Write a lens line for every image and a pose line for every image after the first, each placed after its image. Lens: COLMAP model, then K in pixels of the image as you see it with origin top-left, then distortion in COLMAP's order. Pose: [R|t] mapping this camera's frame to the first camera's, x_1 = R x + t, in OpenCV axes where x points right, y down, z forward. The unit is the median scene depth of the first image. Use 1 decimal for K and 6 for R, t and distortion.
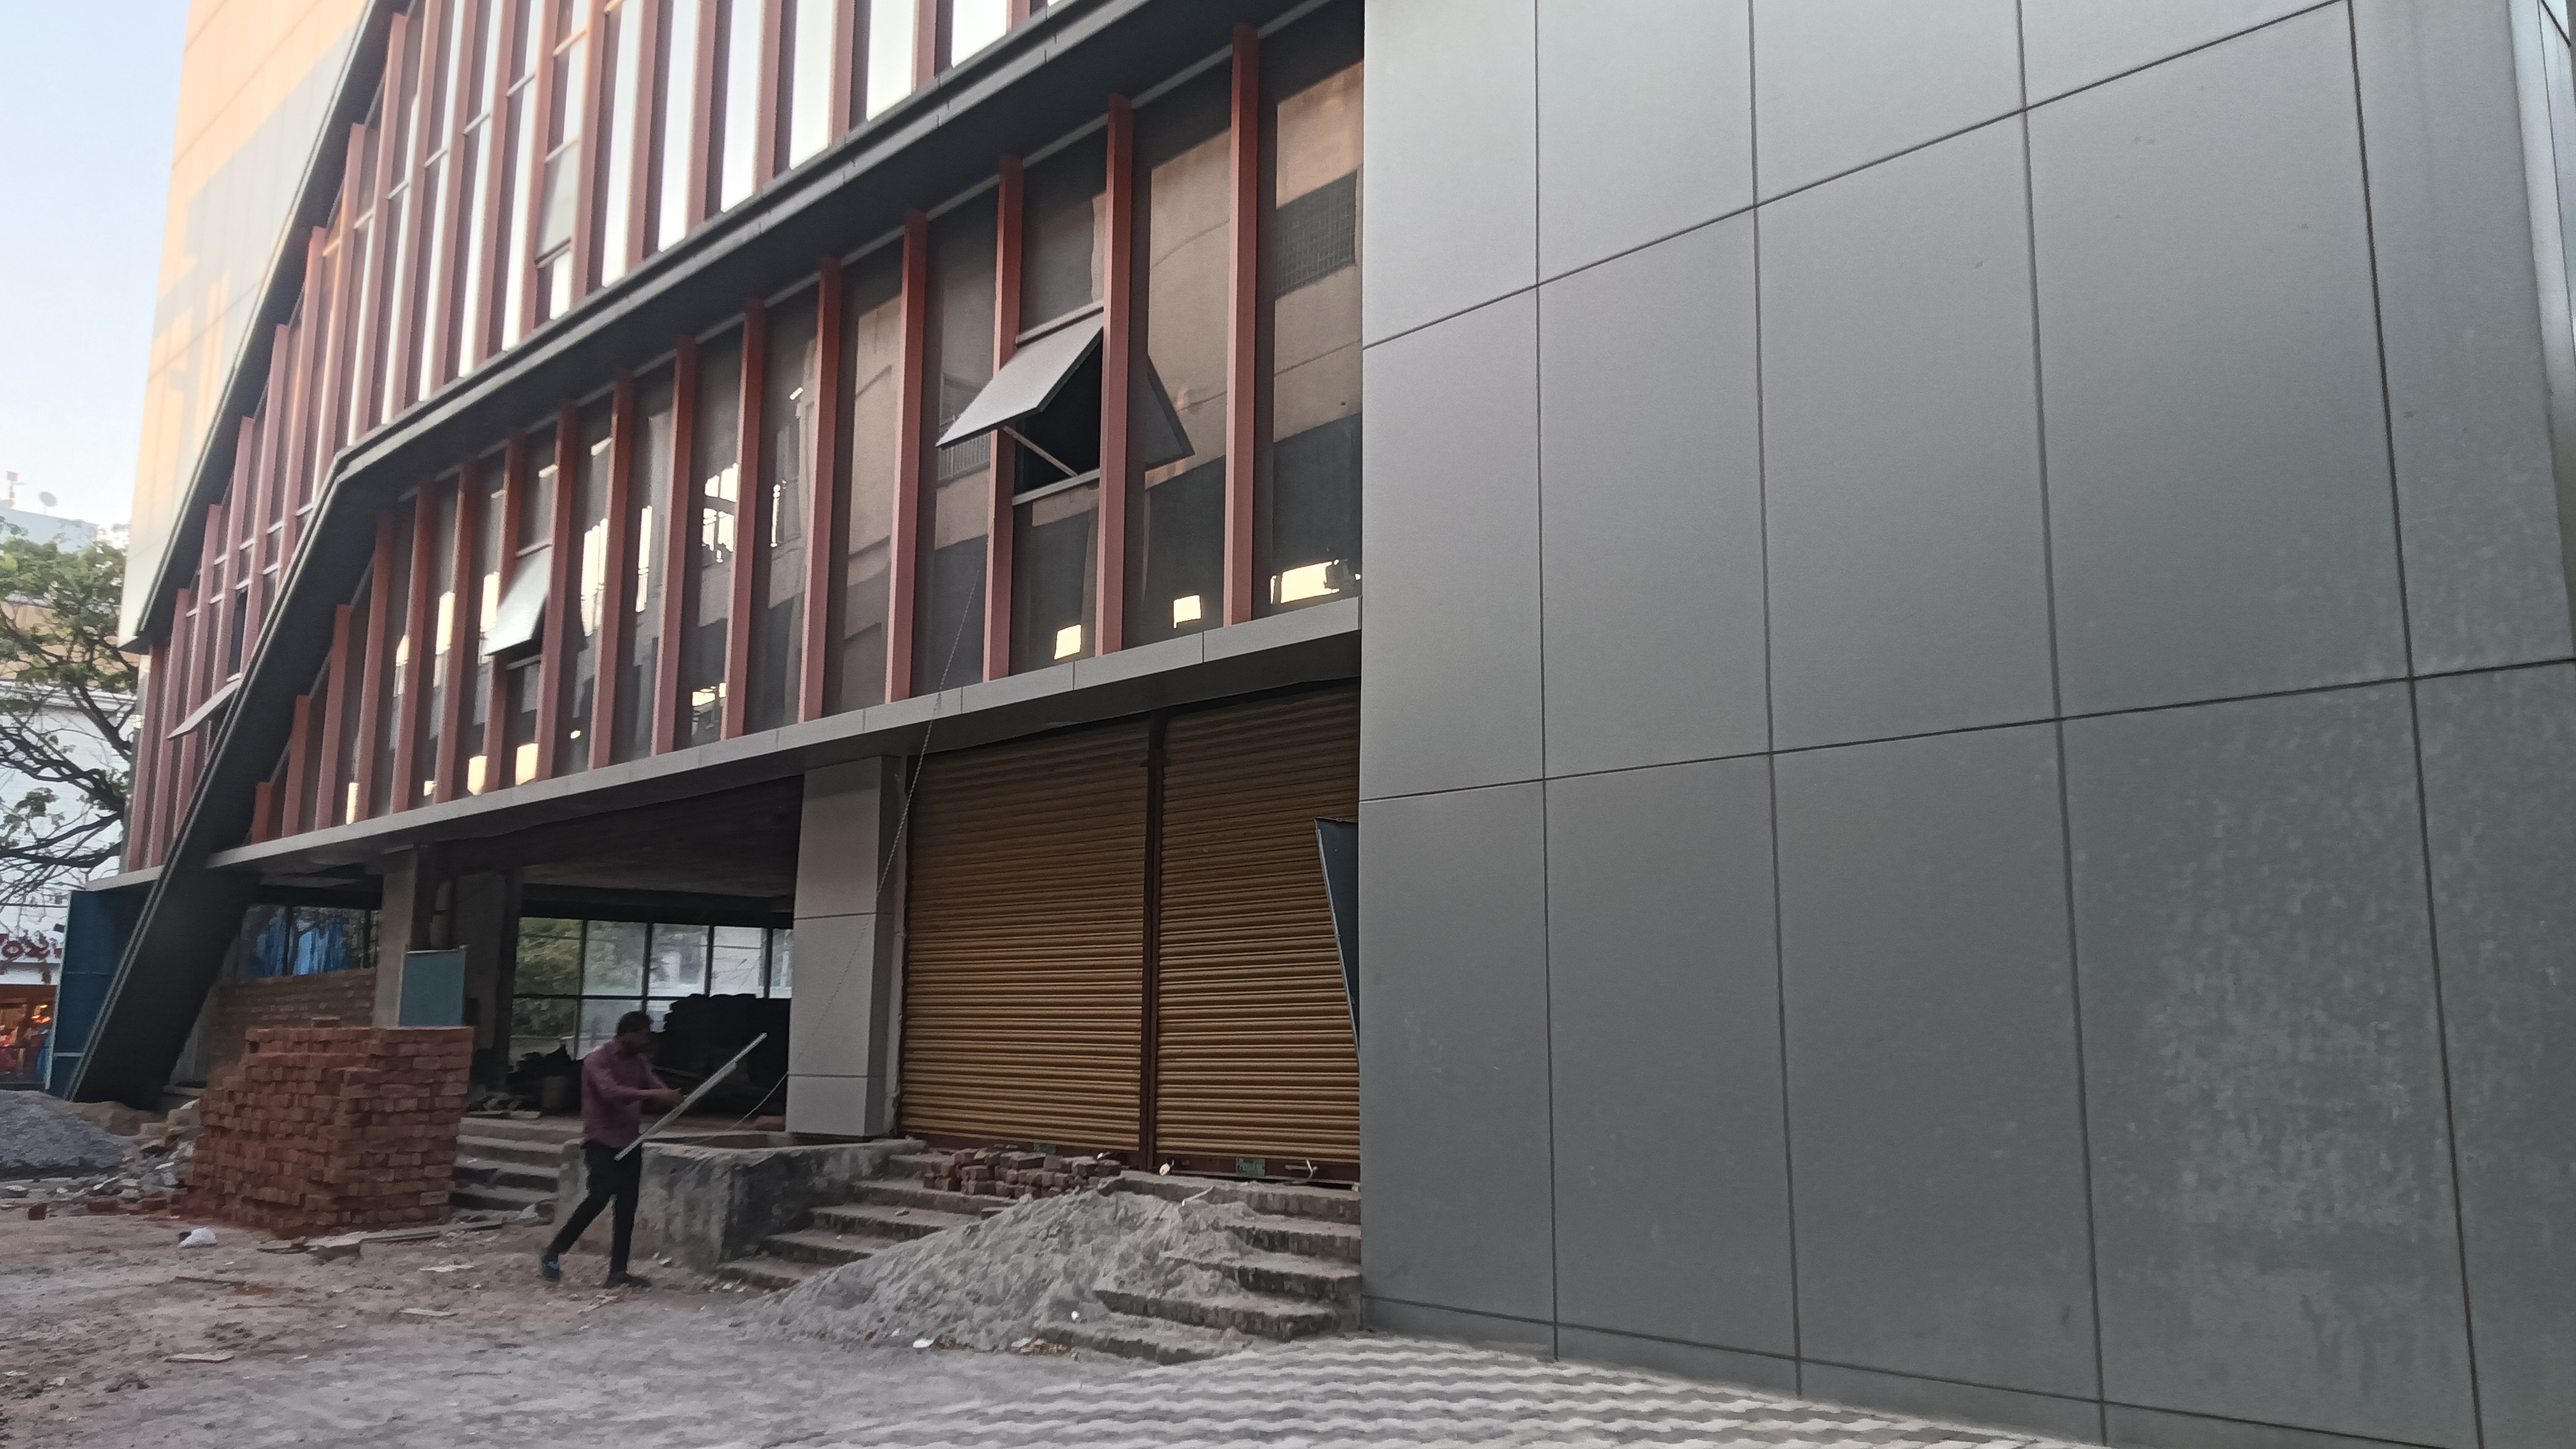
lens RADIAL K [[1875.8, 0, 1295.0], [0, 1875.8, 709.1], [0, 0, 1]] dist [0.101107, -0.150833]
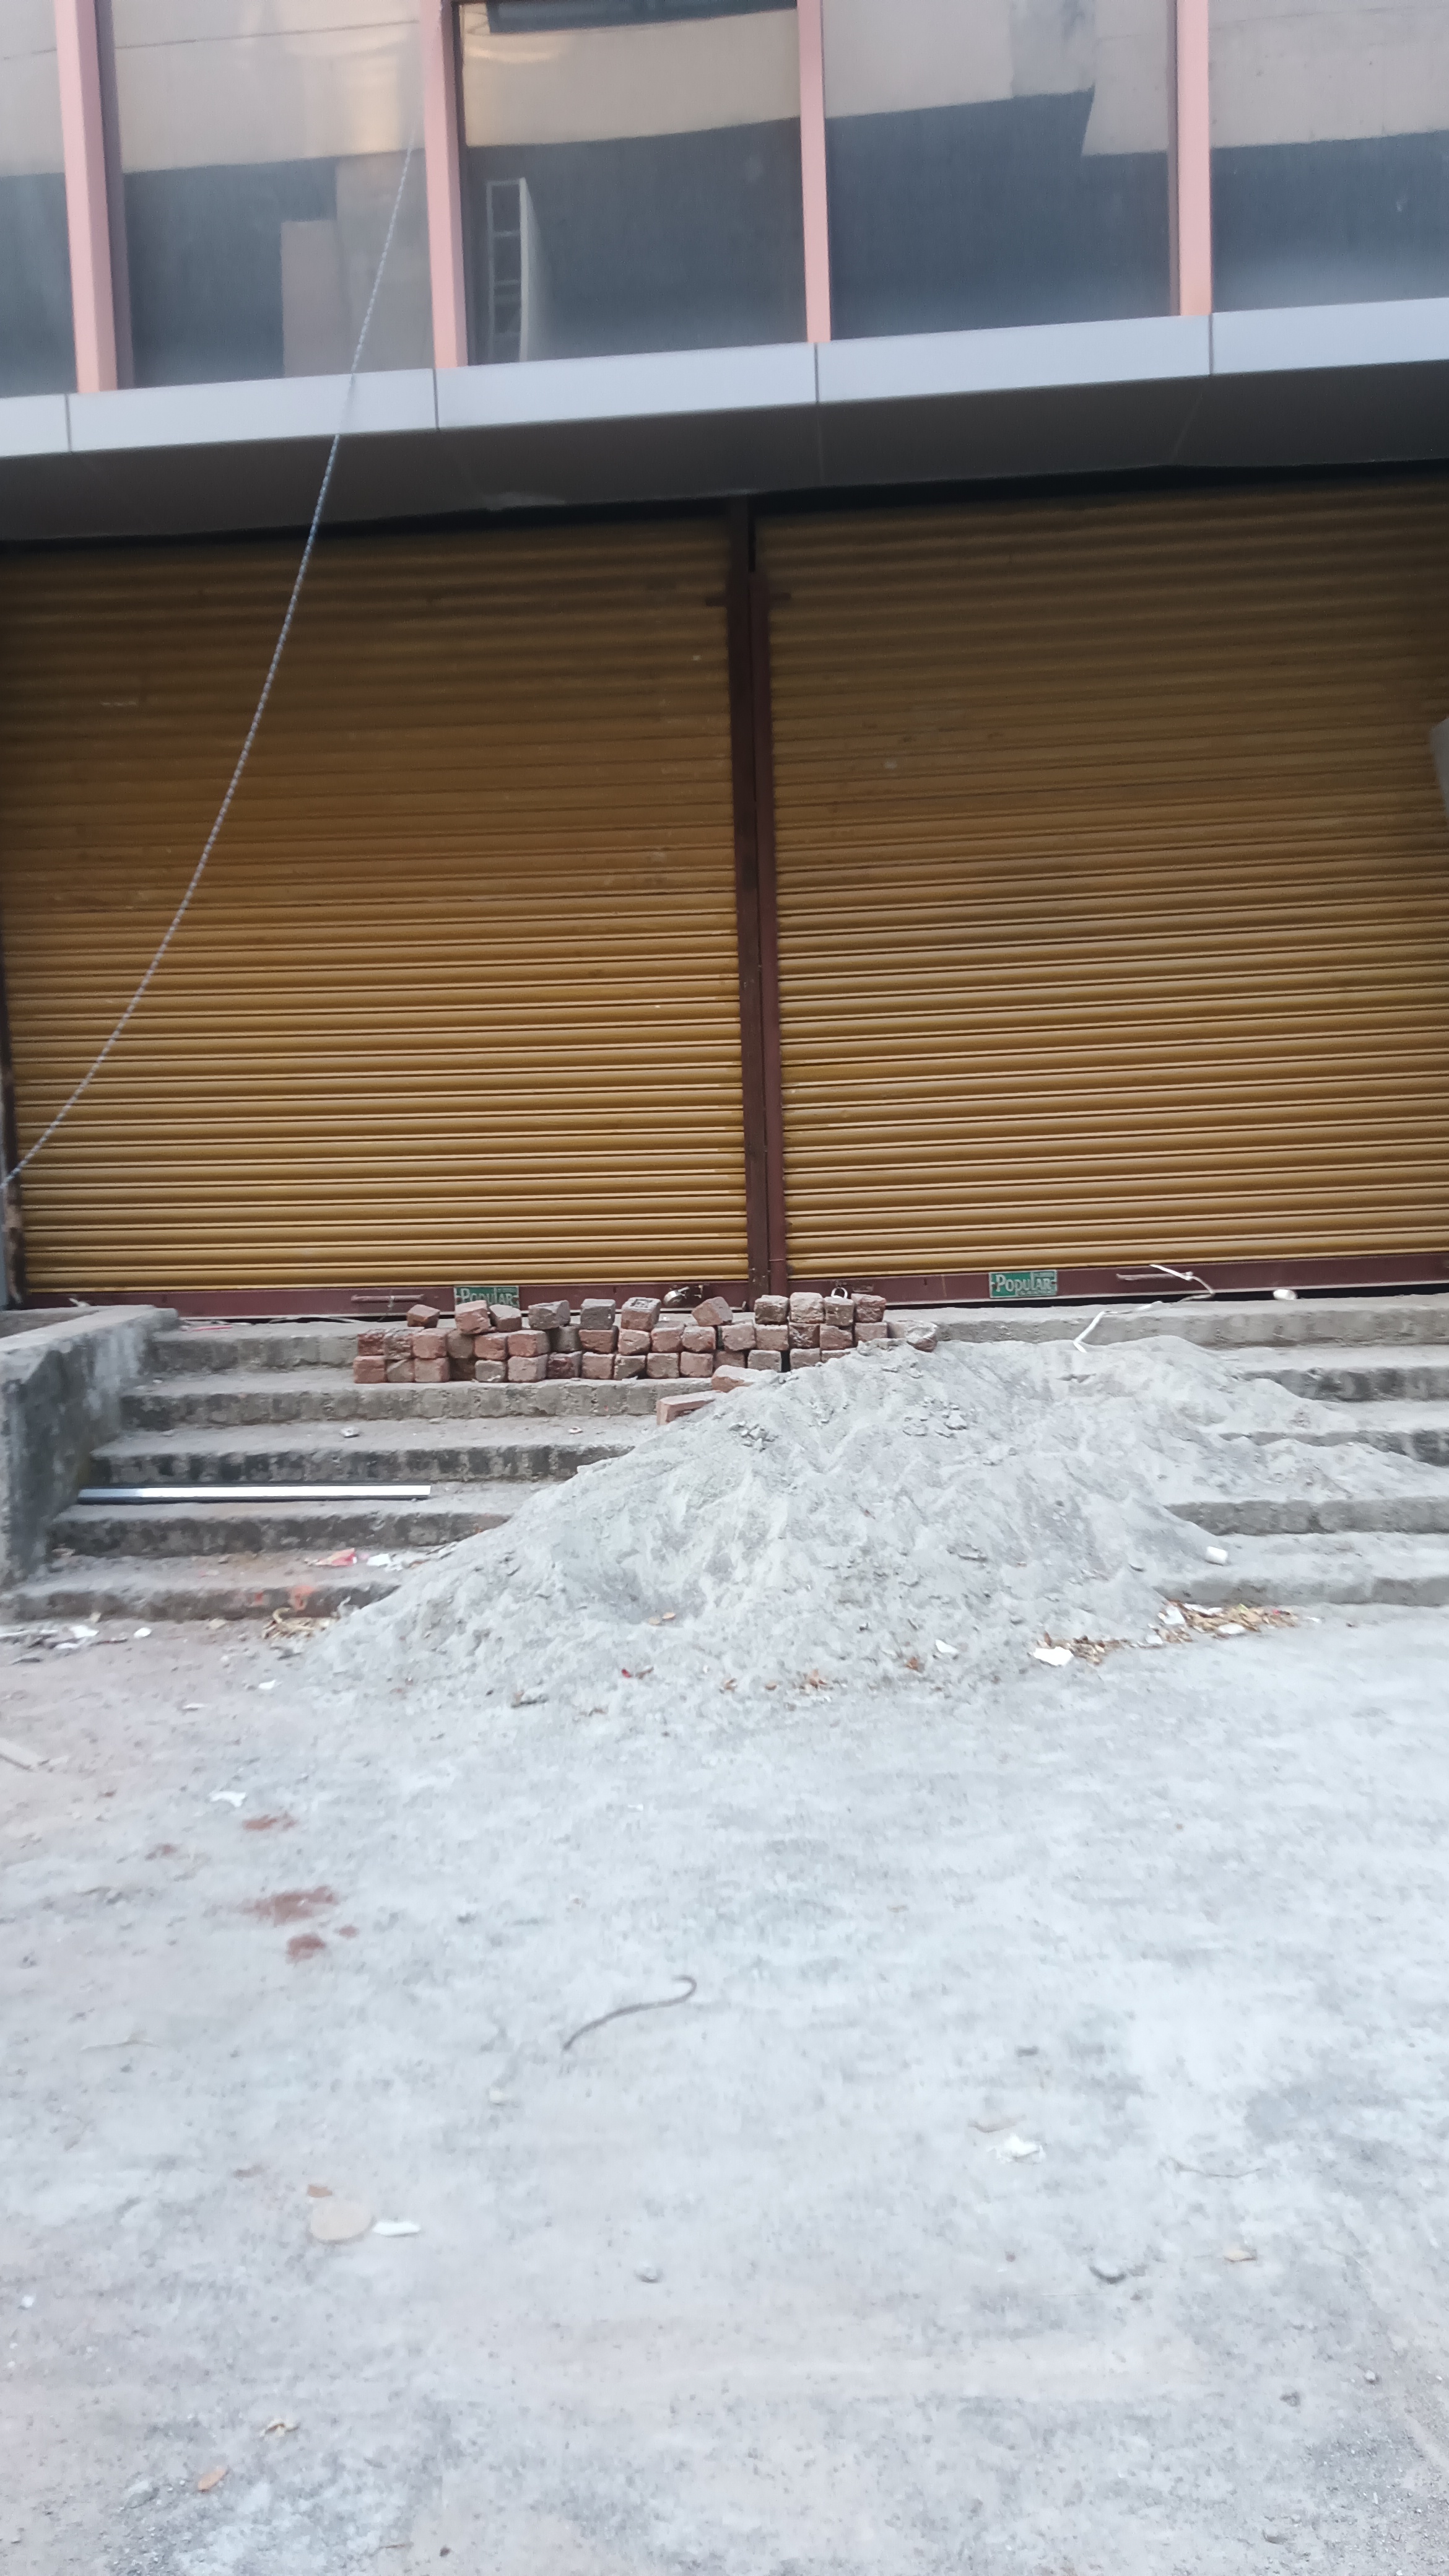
lens RADIAL K [[1875.8, 0, 722.0], [0, 1875.8, 1260.1], [0, 0, 1]] dist [0.101107, -0.150833]
pose [[0.754002, -0.080335, 0.651941, -0.470101], [-0.072121, 0.976368, 0.203725, 0.107757], [-0.652901, -0.200628, 0.730390, 0.571414]]
